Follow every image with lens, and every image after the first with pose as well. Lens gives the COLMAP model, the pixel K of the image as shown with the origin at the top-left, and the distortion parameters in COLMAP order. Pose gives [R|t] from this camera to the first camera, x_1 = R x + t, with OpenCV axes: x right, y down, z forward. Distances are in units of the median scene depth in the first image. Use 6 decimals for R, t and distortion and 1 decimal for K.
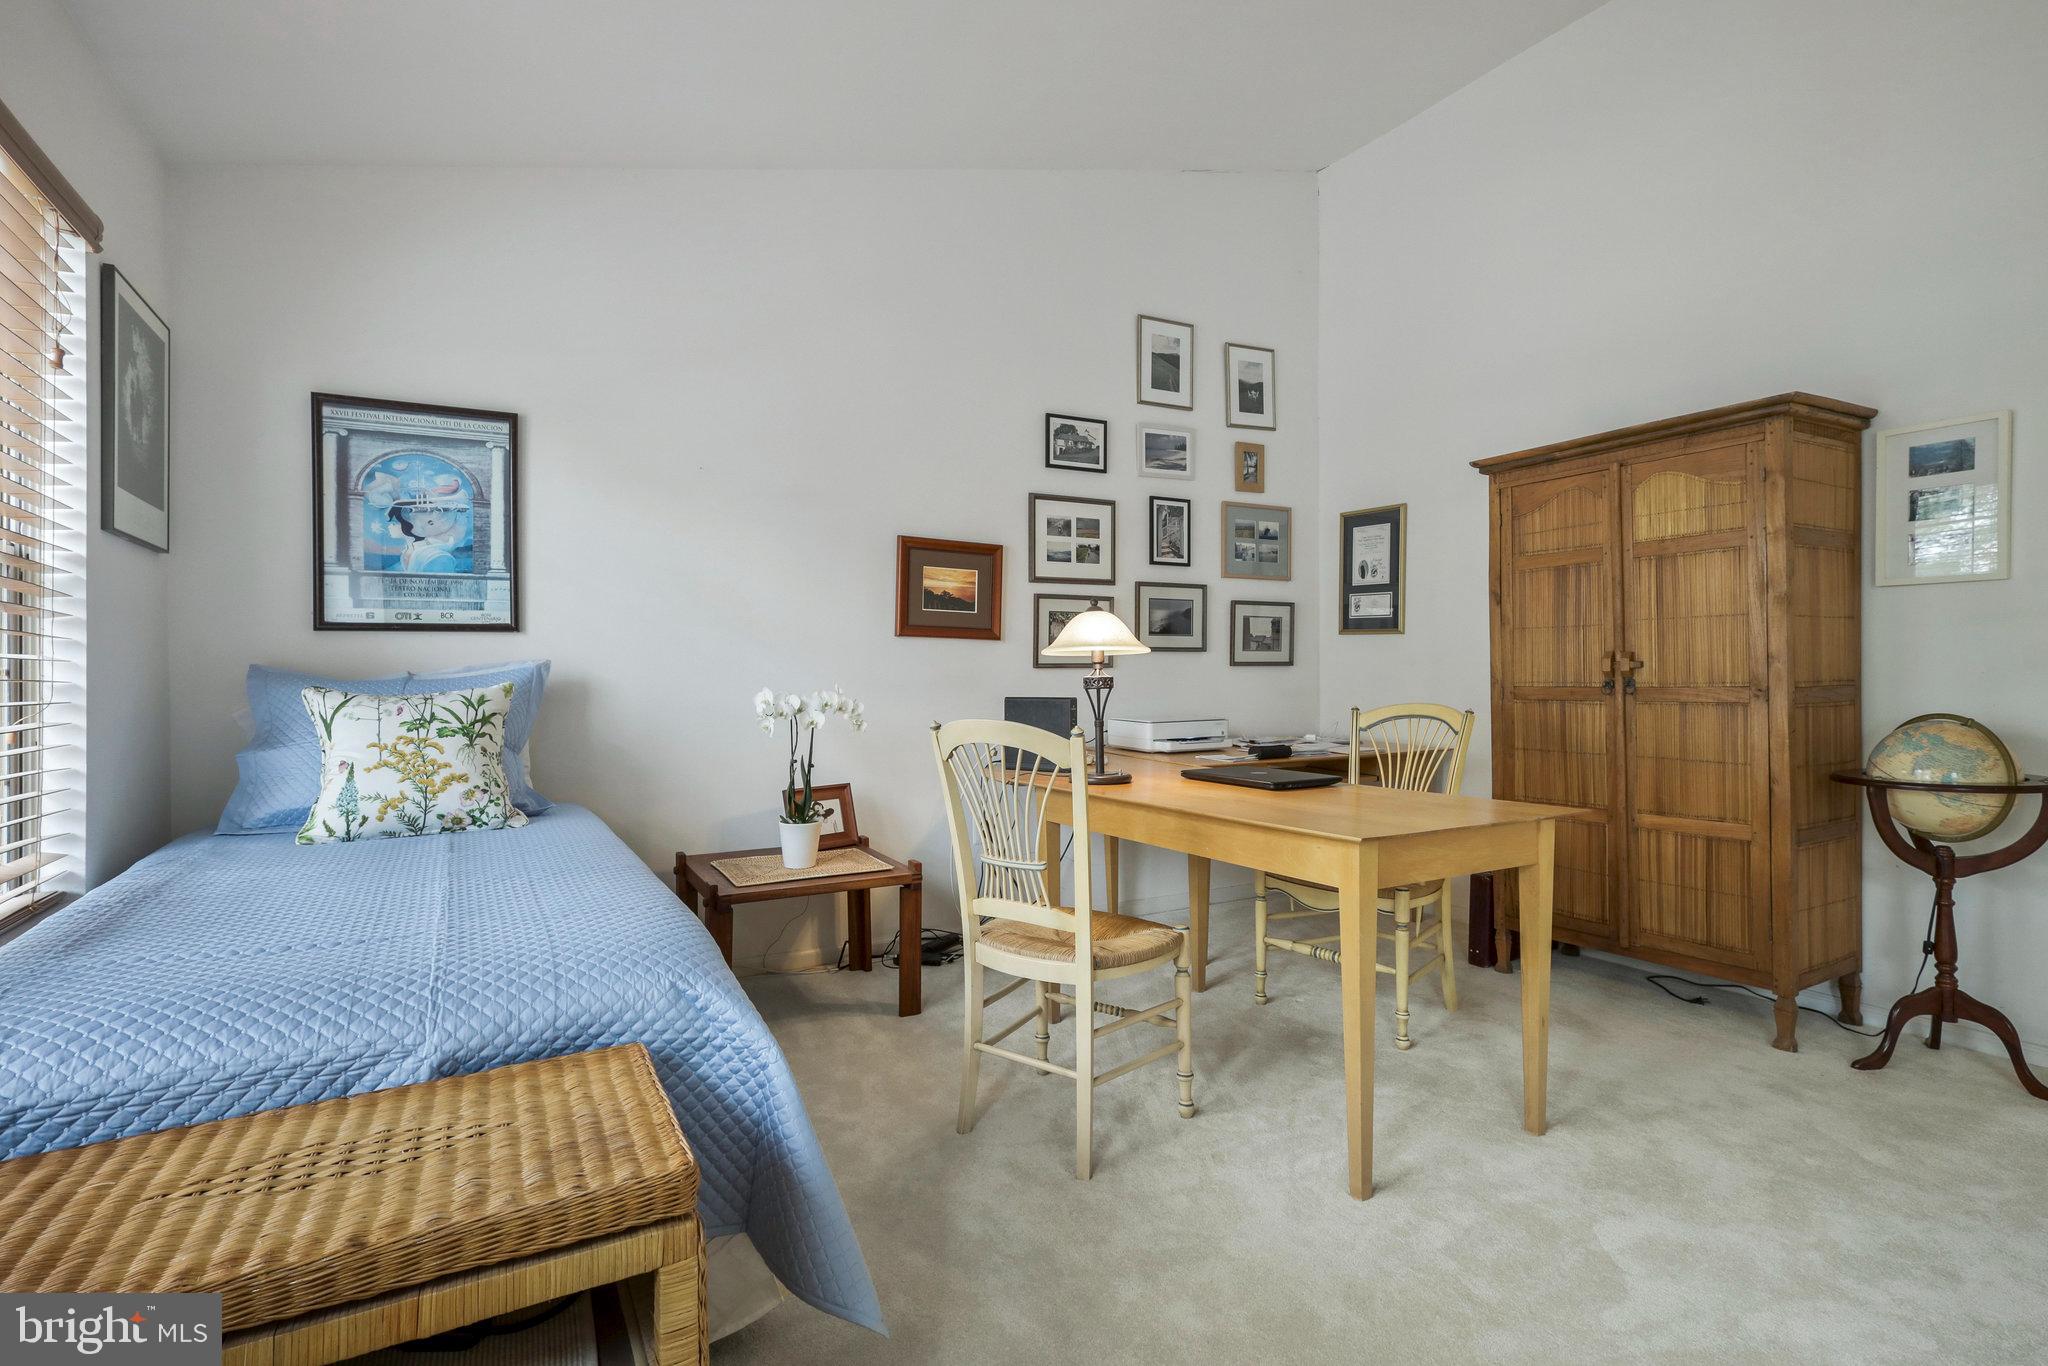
lens RADIAL K [[951.7, 0, 1022.9], [0, 951.7, 696.2], [0, 0, 1]] dist [0.009837, -0.003437]
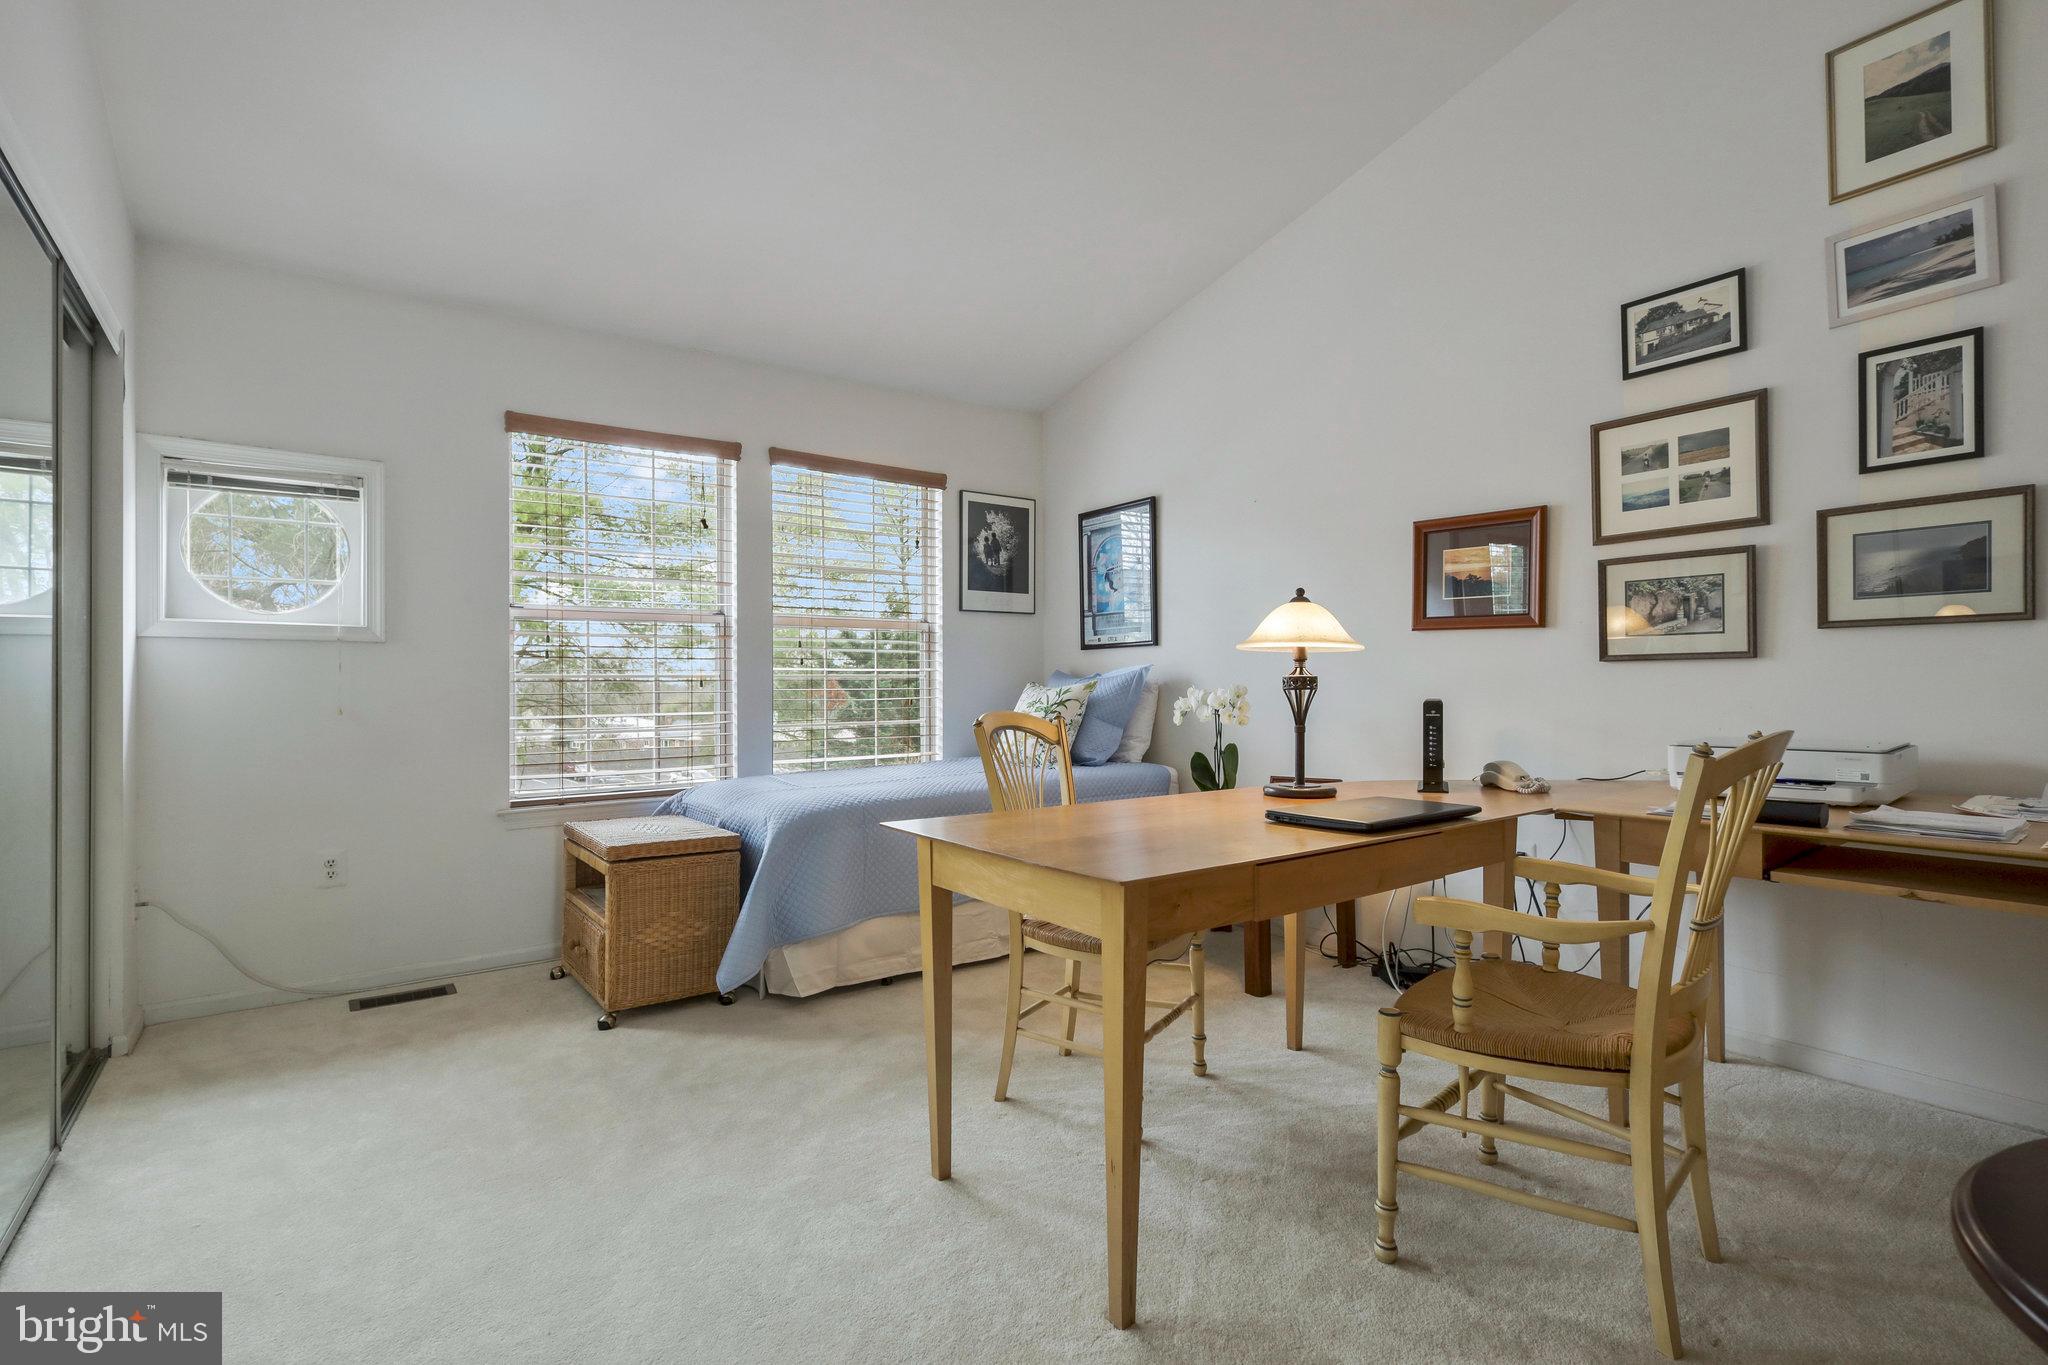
lens RADIAL K [[951.7, 0, 998.6], [0, 951.7, 710.3], [0, 0, 1]] dist [0.009837, -0.003437]
pose [[0.128603, 0.033999, -0.991113, 0.673647], [-0.013189, 0.999382, 0.032571, -0.009584], [0.991608, 0.008883, 0.128972, 0.436573]]
